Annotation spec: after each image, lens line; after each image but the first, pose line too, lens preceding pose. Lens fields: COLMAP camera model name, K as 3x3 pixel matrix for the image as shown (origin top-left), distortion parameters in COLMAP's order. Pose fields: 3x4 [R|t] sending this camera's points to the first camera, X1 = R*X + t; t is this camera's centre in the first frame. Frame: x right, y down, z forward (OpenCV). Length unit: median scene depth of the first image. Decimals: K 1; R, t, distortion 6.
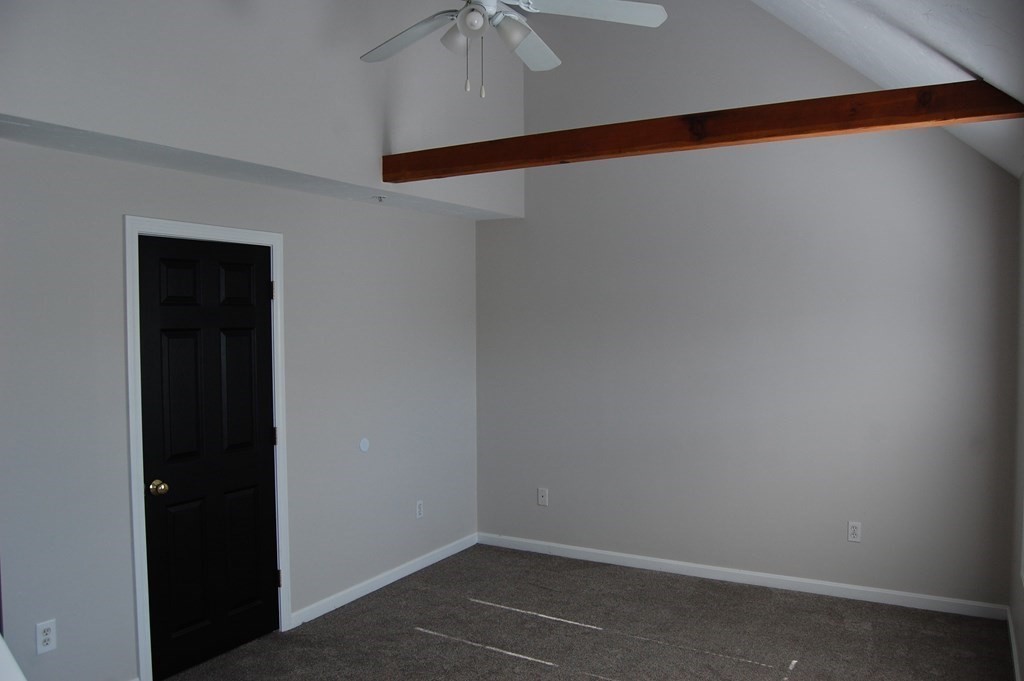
lens RADIAL K [[804.7, 0, 512.0], [0, 804.7, 340.5], [0, 0, 1]] dist [-0.114676, 0.065788]
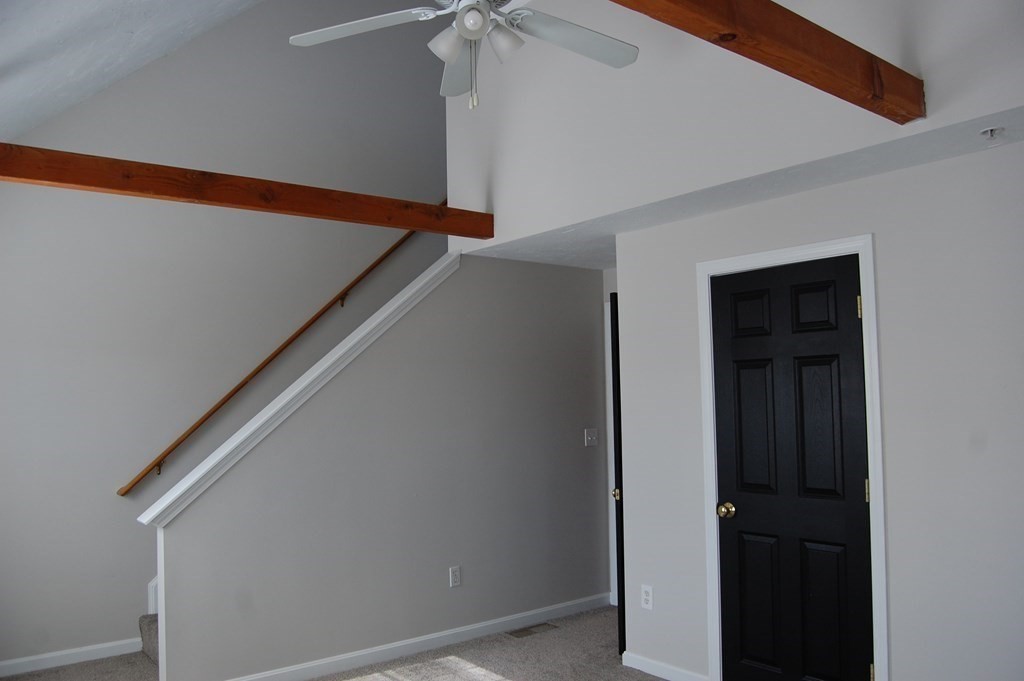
lens RADIAL K [[804.7, 0, 512.0], [0, 804.7, 340.5], [0, 0, 1]] dist [-0.114676, 0.065788]
pose [[-0.368596, -0.048670, -0.928315, 0.661742], [-0.003856, 0.998700, -0.050829, 0.014436], [0.929582, -0.015156, -0.368305, 1.127699]]
